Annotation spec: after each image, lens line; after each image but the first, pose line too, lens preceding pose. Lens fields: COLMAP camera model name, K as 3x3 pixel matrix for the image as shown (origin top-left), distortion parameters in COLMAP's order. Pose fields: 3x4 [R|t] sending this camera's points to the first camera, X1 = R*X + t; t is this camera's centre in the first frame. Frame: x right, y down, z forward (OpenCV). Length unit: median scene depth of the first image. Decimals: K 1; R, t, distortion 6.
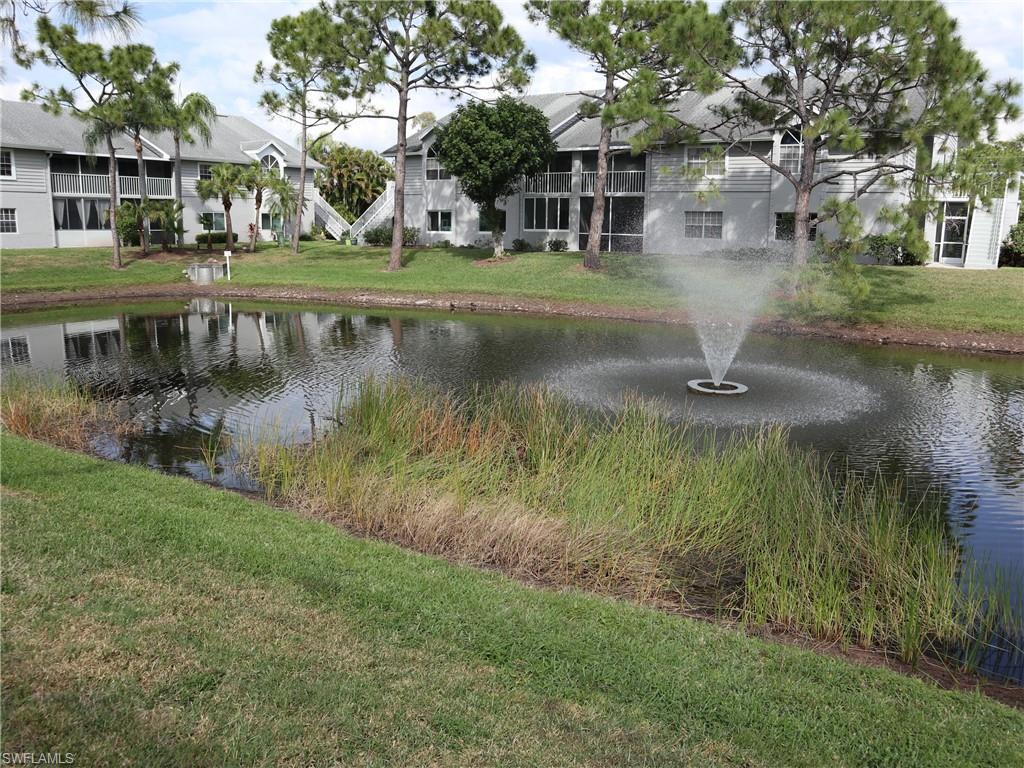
lens RADIAL K [[816.3, 0, 512.0], [0, 816.3, 384.0], [0, 0, 1]] dist [-0.120562, -0.000133]
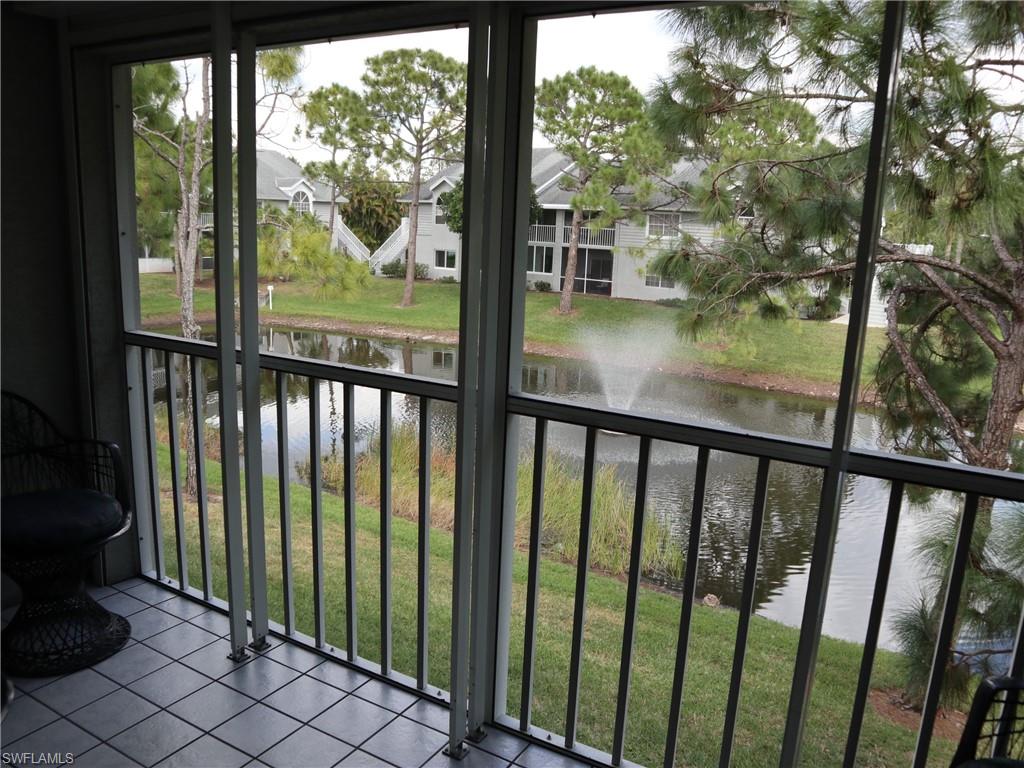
lens RADIAL K [[875.8, 0, 512.0], [0, 875.8, 384.0], [0, 0, 1]] dist [-0.143697, 0.118844]
pose [[0.999366, 0.030956, -0.017568, 0.037650], [-0.030631, 0.999360, 0.018486, -0.047264], [0.018129, -0.017937, 0.999675, -0.288667]]
